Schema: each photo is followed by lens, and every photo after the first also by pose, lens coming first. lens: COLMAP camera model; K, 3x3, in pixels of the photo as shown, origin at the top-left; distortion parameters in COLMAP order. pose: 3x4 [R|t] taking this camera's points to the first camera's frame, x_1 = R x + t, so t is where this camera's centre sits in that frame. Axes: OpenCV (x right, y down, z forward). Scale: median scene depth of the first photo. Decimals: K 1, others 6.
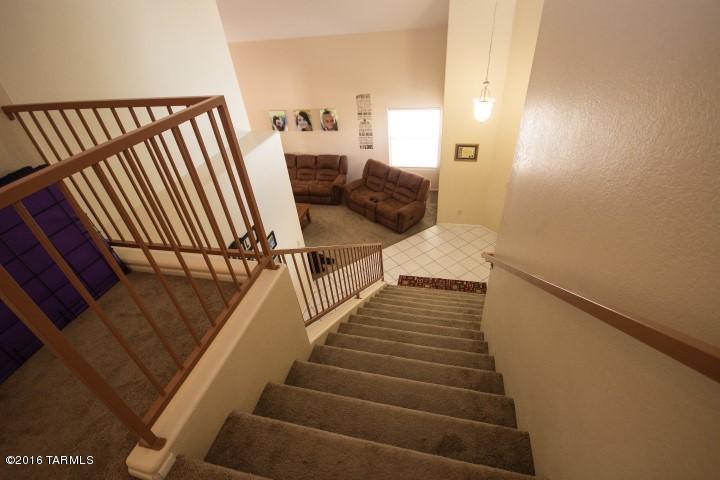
lens RADIAL K [[336.3, 0, 360.4], [0, 336.3, 239.3], [0, 0, 1]] dist [0.009104, -0.007202]
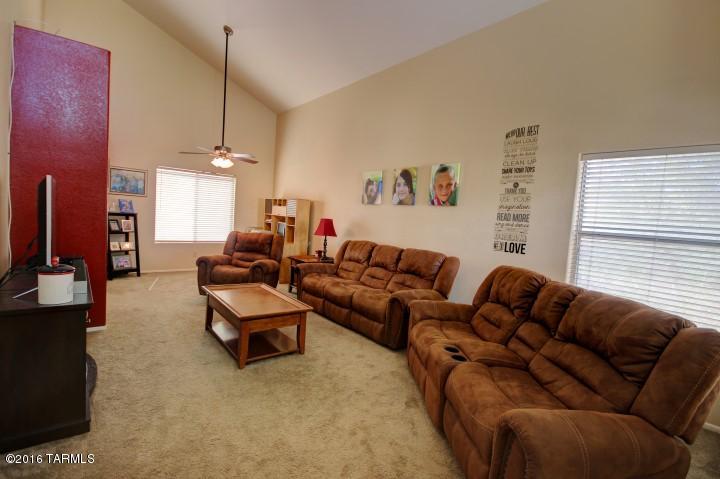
lens RADIAL K [[336.3, 0, 361.8], [0, 336.3, 239.2], [0, 0, 1]] dist [0.009104, -0.007202]
pose [[0.792117, 0.180674, -0.583016, 0.117984], [-0.454979, 0.811507, -0.366676, -0.044942], [0.406872, 0.555710, 0.725011, 0.624665]]
